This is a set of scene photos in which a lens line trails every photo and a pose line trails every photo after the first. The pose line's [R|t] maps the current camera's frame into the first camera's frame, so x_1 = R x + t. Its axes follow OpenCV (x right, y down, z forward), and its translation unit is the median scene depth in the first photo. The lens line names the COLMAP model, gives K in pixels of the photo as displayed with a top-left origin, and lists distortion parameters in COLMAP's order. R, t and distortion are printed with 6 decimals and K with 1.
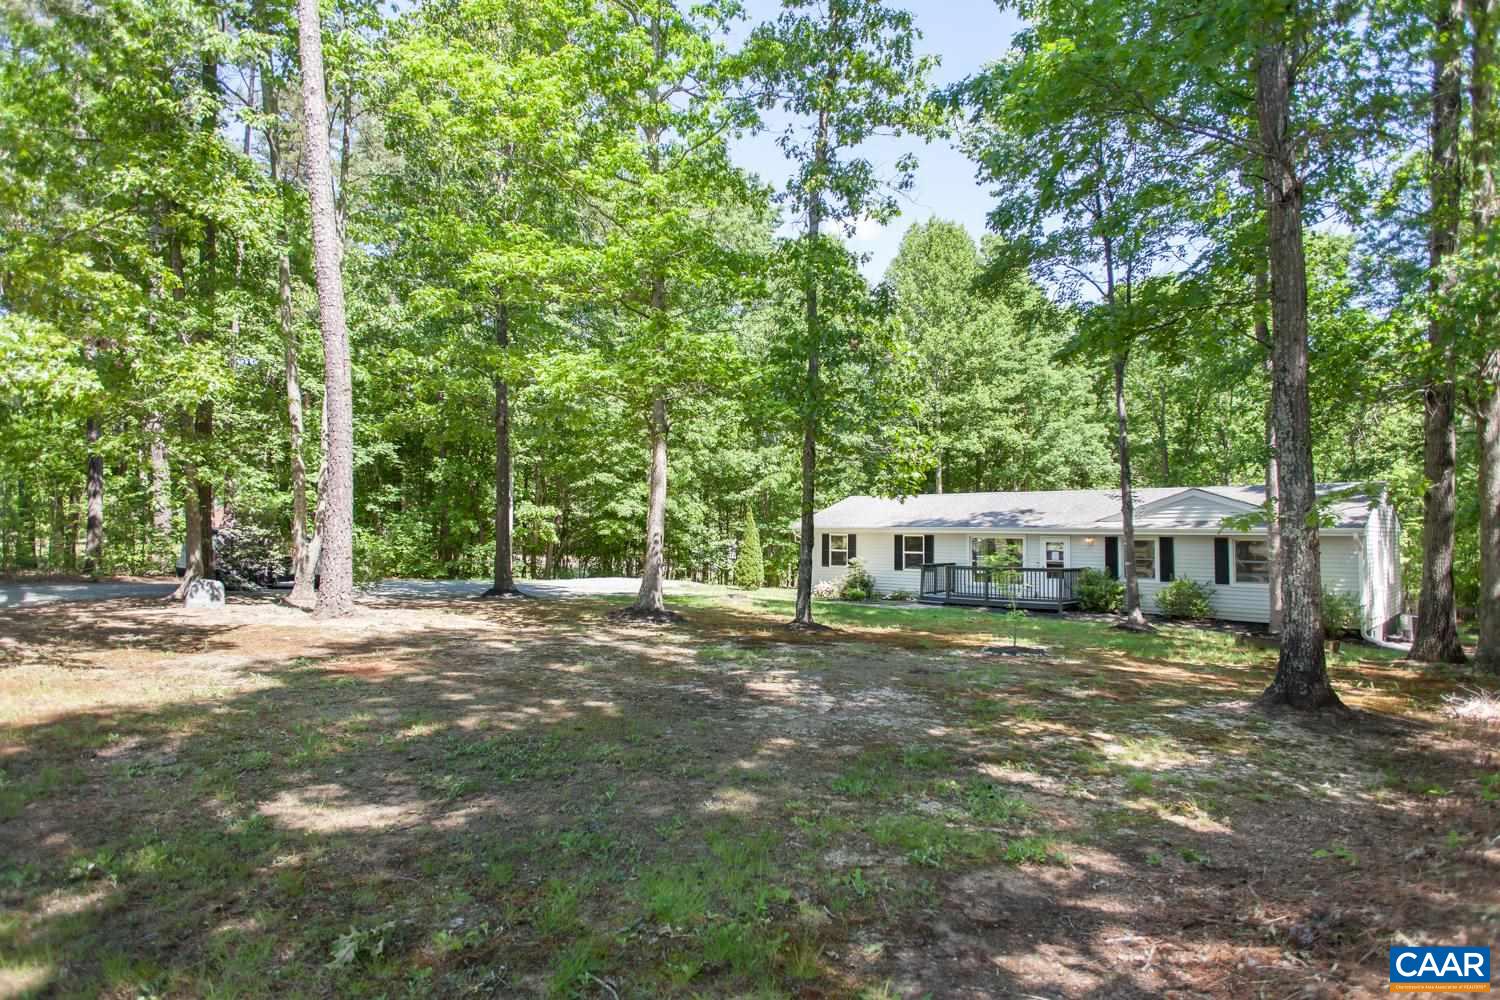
lens RADIAL K [[850.7, 0, 750.0], [0, 850.7, 500.0], [0, 0, 1]] dist [-0.025831, -0.000210]
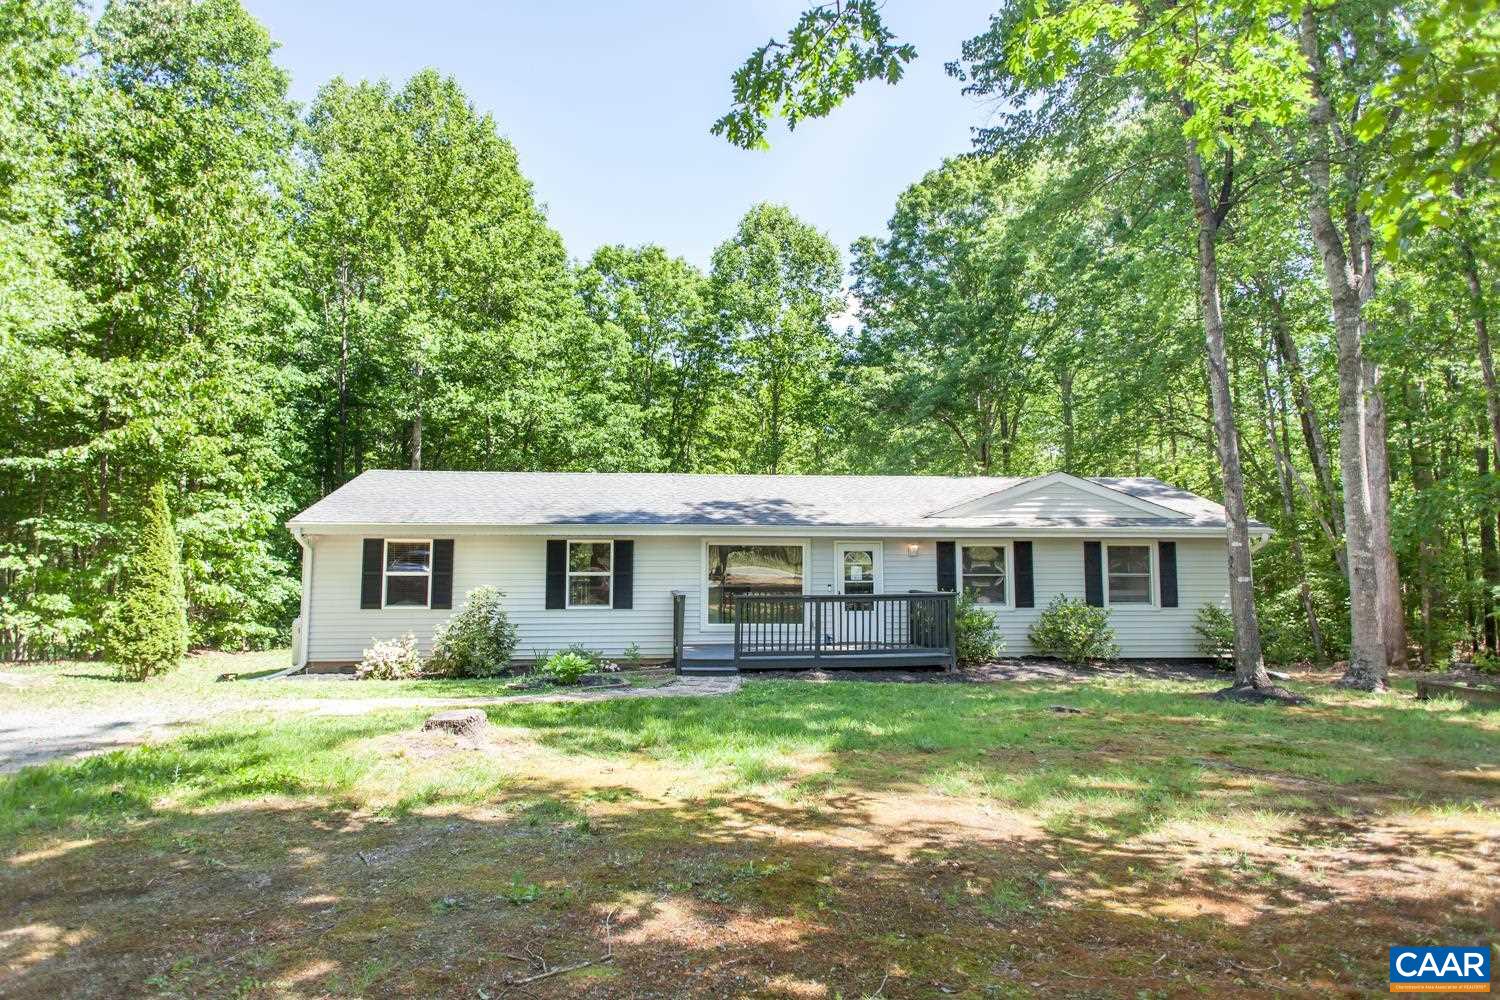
lens RADIAL K [[850.7, 0, 750.0], [0, 850.7, 500.0], [0, 0, 1]] dist [-0.025831, -0.000210]
pose [[0.658451, 0.046669, 0.751175, -0.141656], [-0.021489, 0.998834, -0.043219, 0.039274], [-0.752317, 0.012316, 0.658687, 0.622276]]
